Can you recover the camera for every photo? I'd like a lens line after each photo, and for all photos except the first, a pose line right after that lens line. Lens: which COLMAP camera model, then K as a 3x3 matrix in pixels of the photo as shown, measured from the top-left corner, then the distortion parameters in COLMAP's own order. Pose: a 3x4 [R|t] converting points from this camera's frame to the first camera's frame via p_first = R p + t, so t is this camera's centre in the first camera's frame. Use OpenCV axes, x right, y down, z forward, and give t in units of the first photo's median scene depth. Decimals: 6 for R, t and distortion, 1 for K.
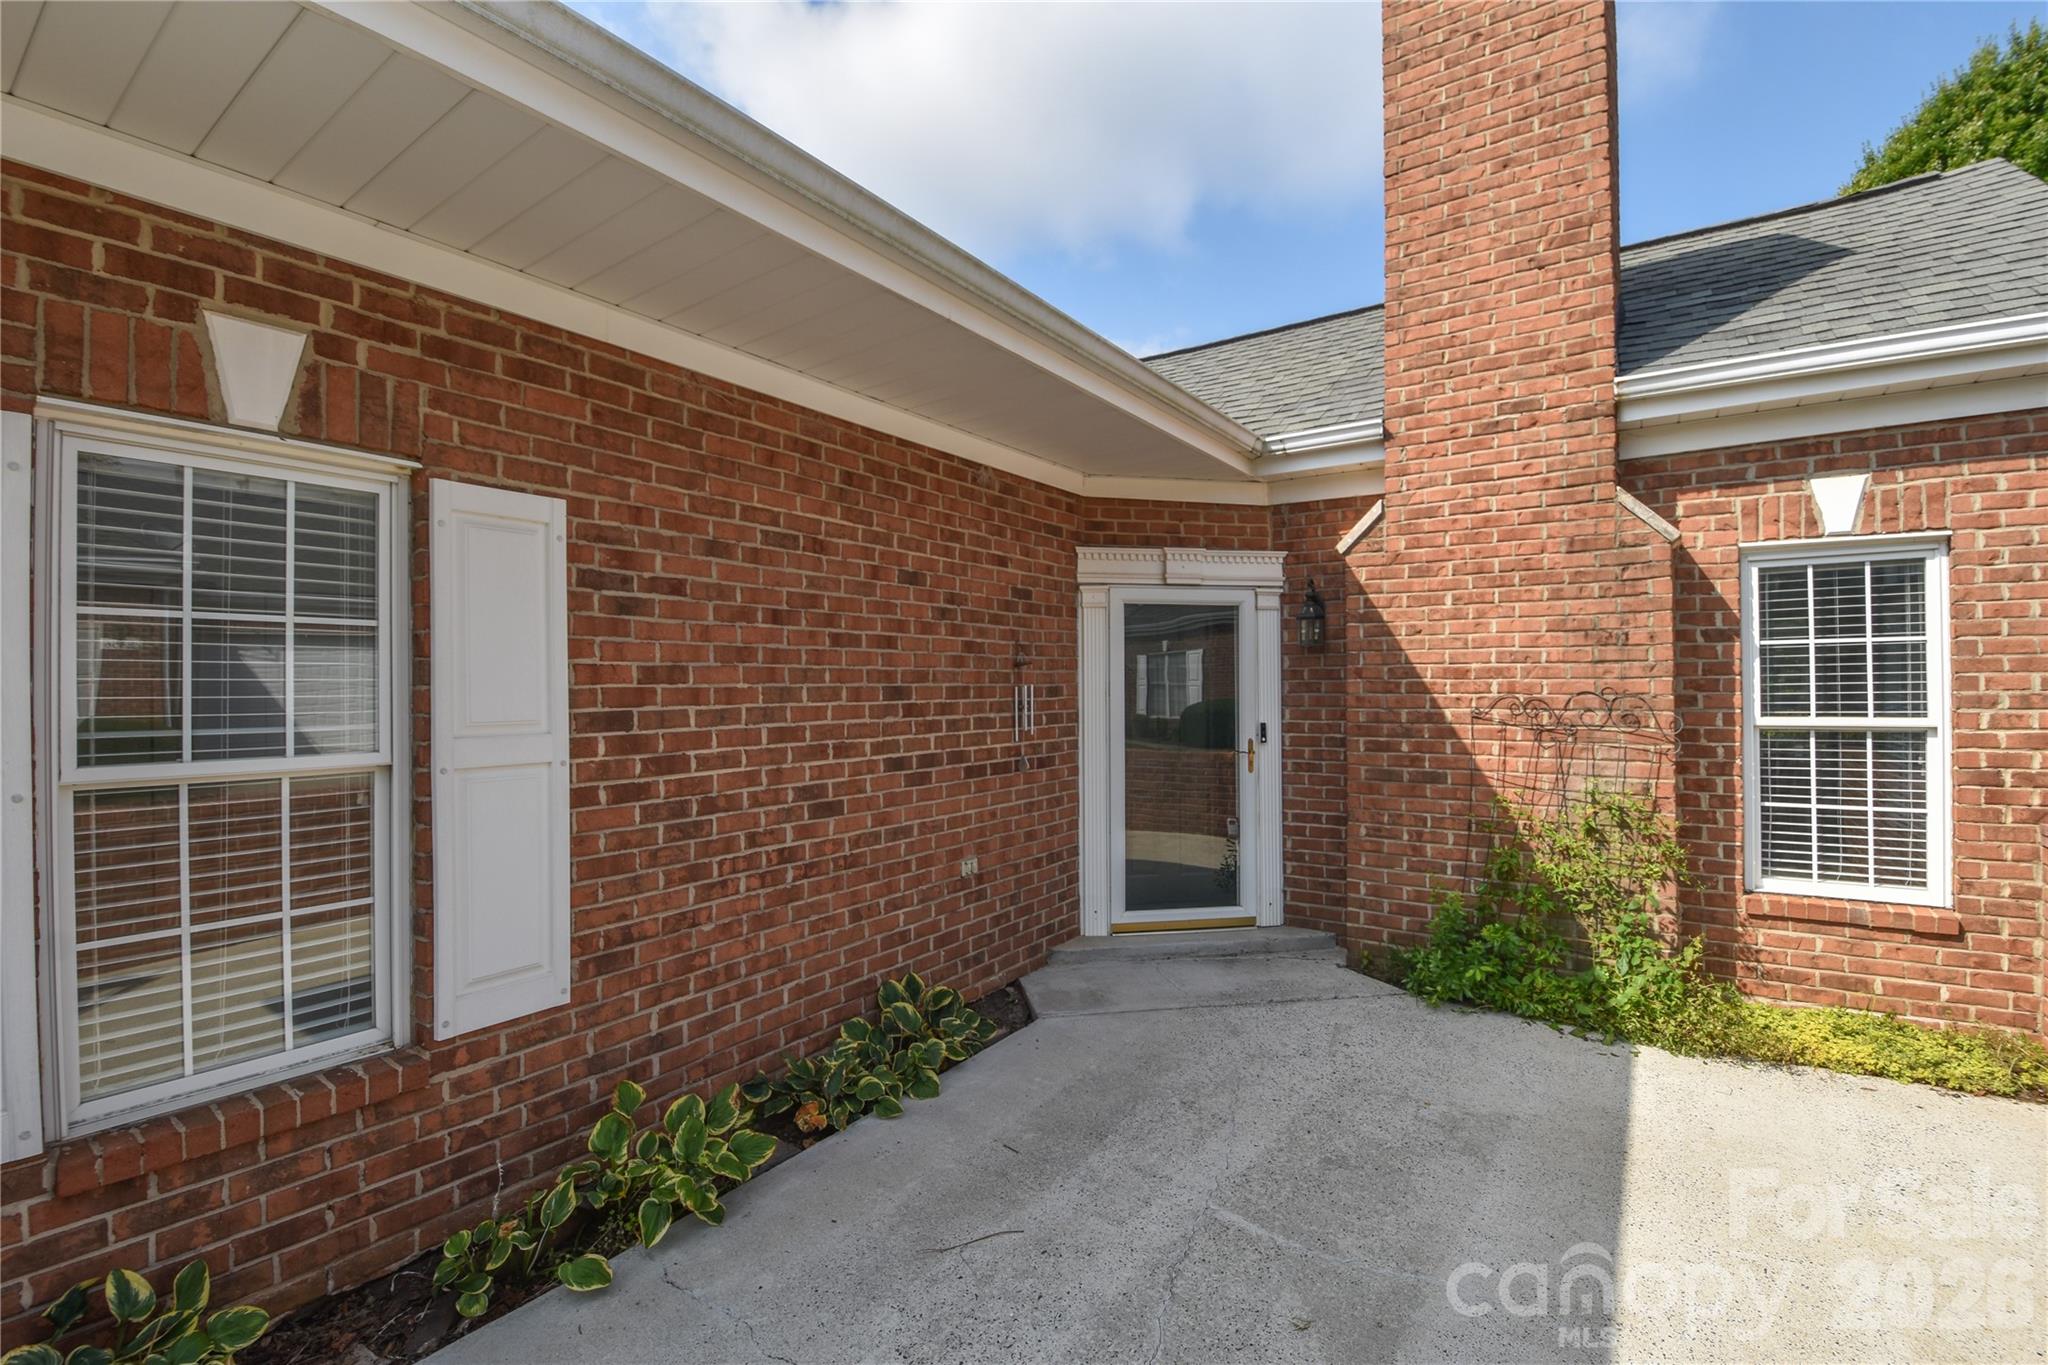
lens RADIAL K [[902.9, 0, 1029.3], [0, 902.9, 683.3], [0, 0, 1]] dist [0.004021, -0.014011]
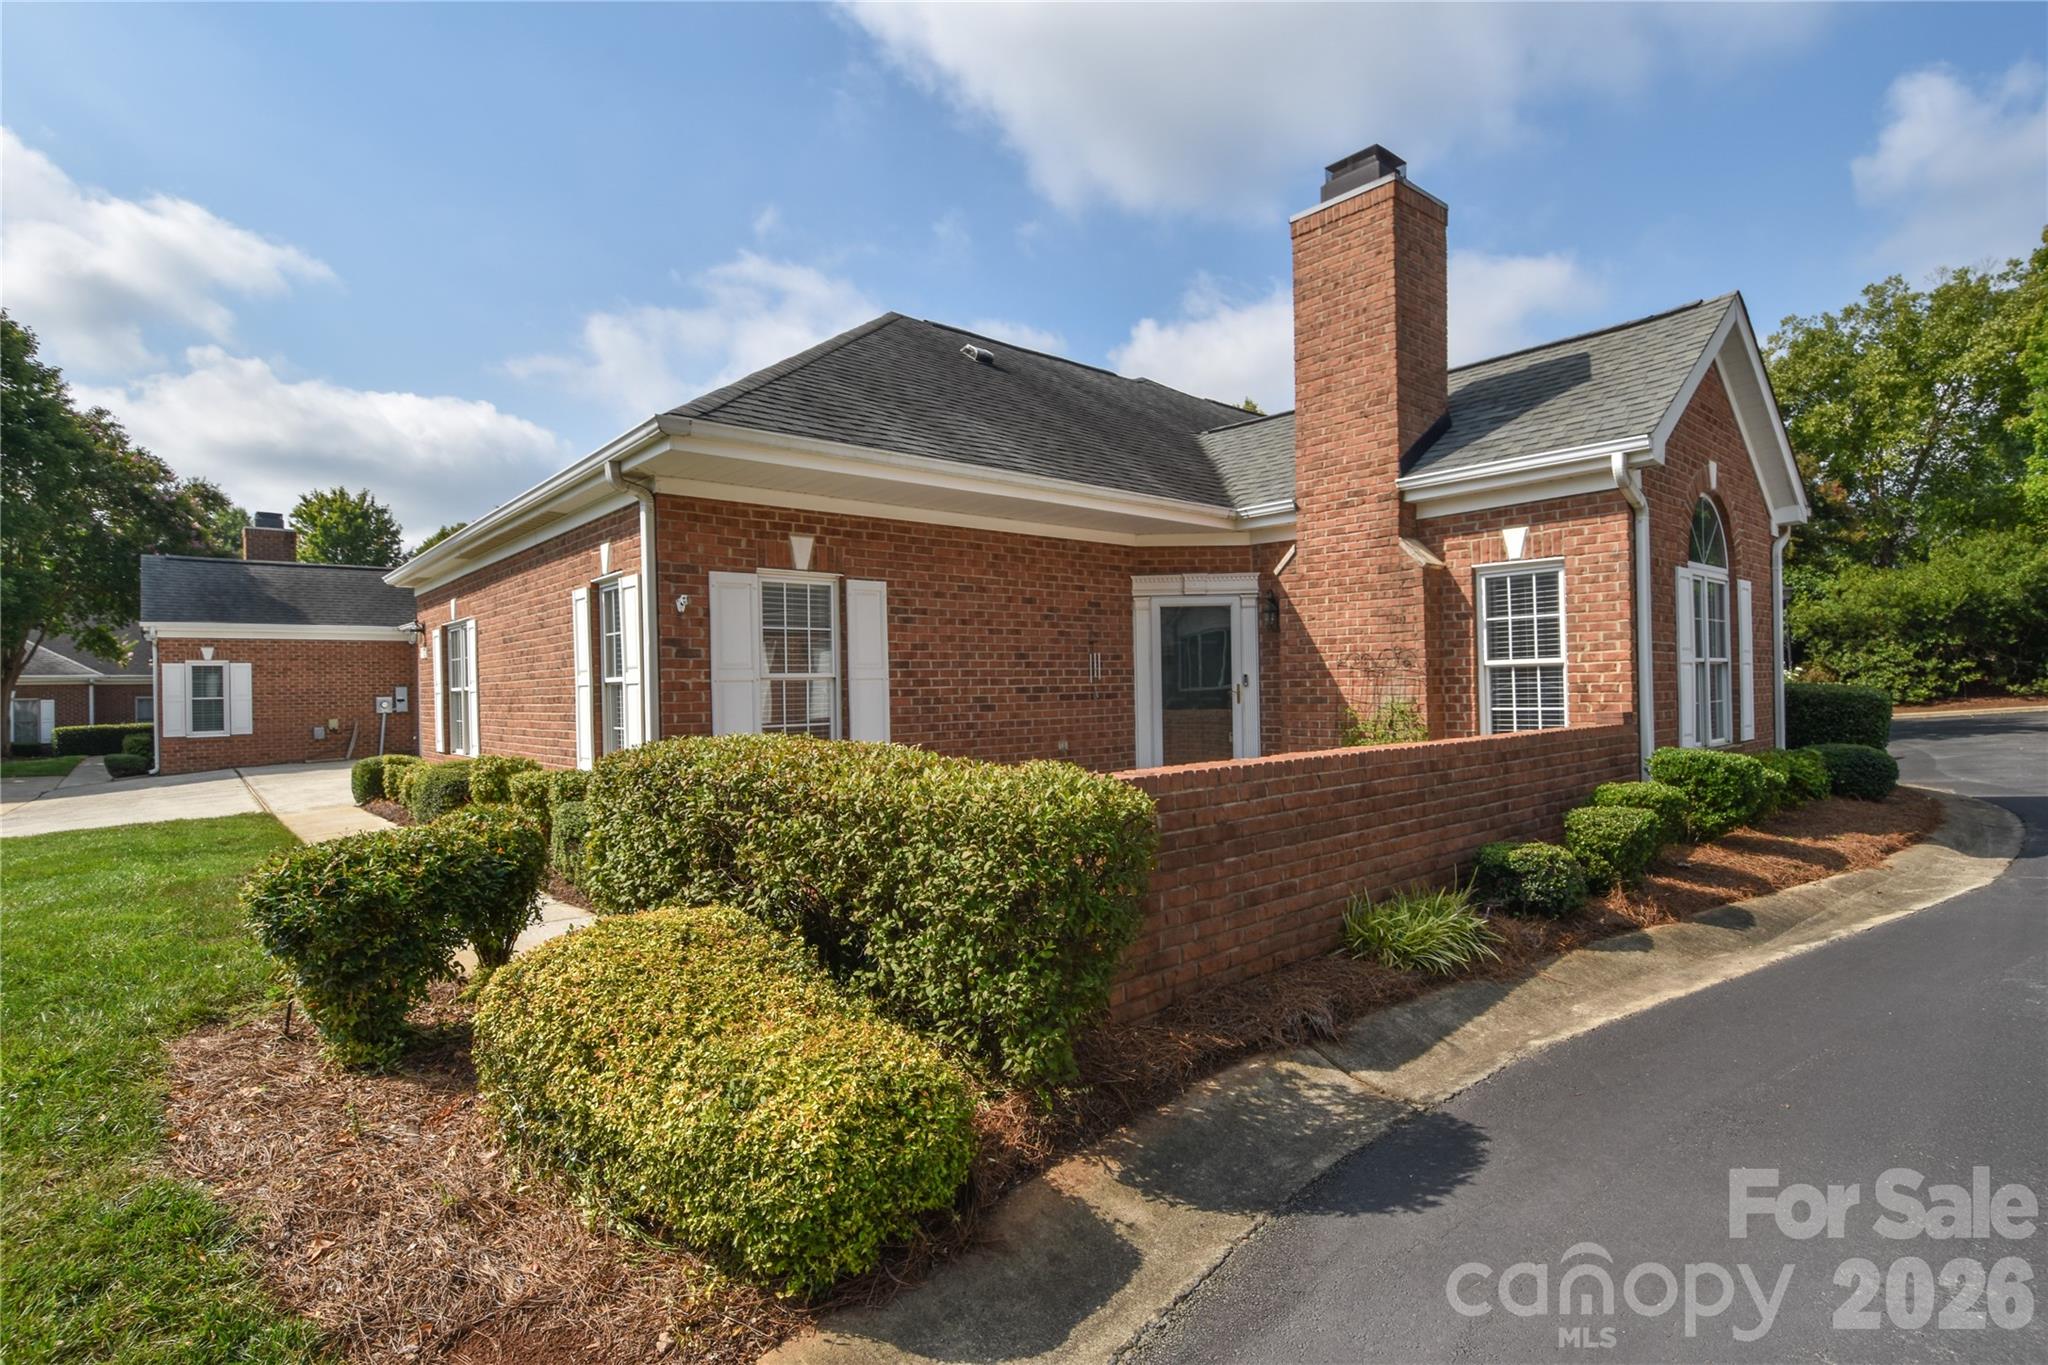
lens RADIAL K [[981.3, 0, 1024.0], [0, 981.3, 682.5], [0, 0, 1]] dist [0.019205, -0.033507]
pose [[0.970349, -0.014052, -0.241301, 0.384464], [0.014689, 0.999892, 0.000845, 0.065903], [0.241263, -0.004365, 0.970450, -1.139797]]
